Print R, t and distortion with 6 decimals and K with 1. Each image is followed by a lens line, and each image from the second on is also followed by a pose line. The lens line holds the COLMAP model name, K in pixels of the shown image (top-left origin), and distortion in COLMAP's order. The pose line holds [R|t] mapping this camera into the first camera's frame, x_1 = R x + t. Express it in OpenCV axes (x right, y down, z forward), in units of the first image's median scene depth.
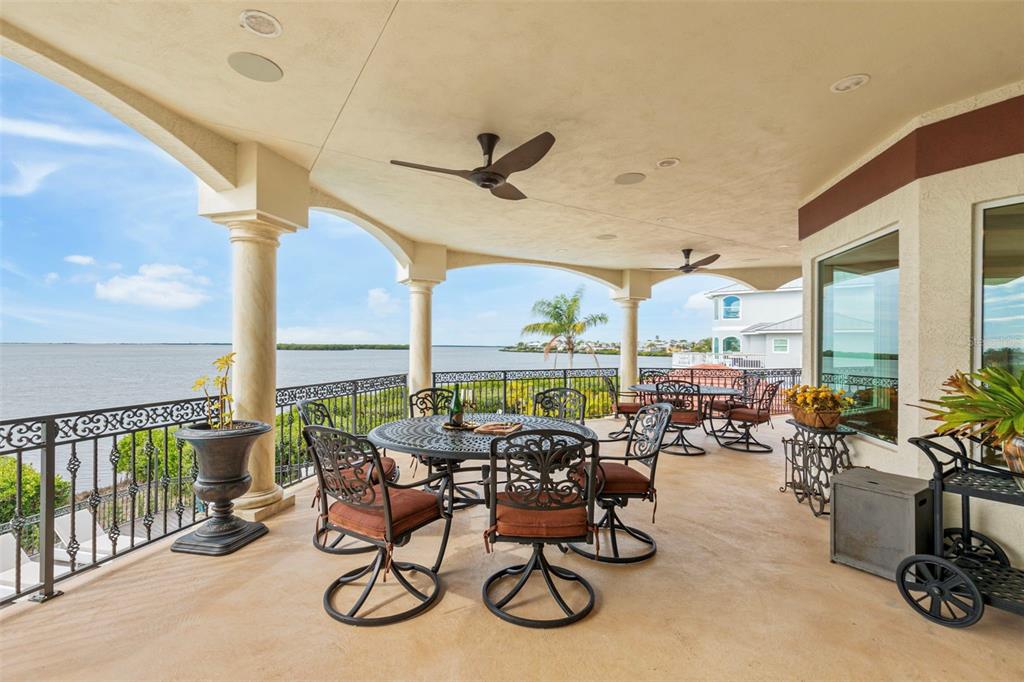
lens RADIAL K [[473.6, 0, 512.0], [0, 473.6, 342.4], [0, 0, 1]] dist [0.000692, 0.000098]
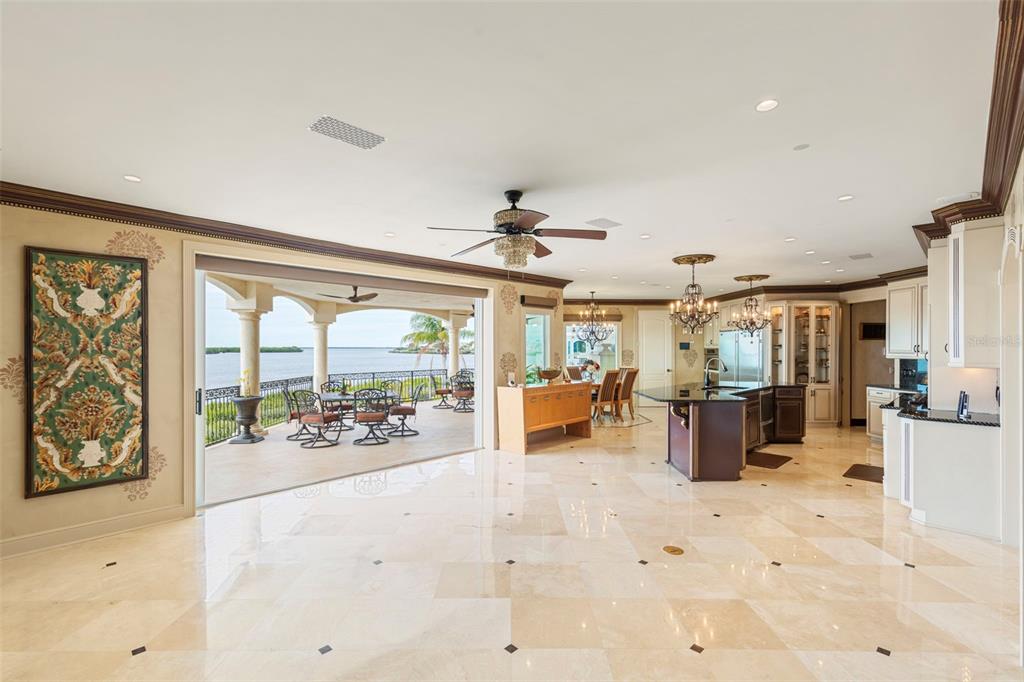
lens RADIAL K [[473.6, 0, 512.3], [0, 473.6, 343.2], [0, 0, 1]] dist [0.000692, 0.000098]
pose [[0.973693, -0.010287, 0.227630, 0.179365], [0.010369, 0.999946, 0.000837, -0.086634], [-0.227626, 0.001545, 0.973747, -1.587850]]
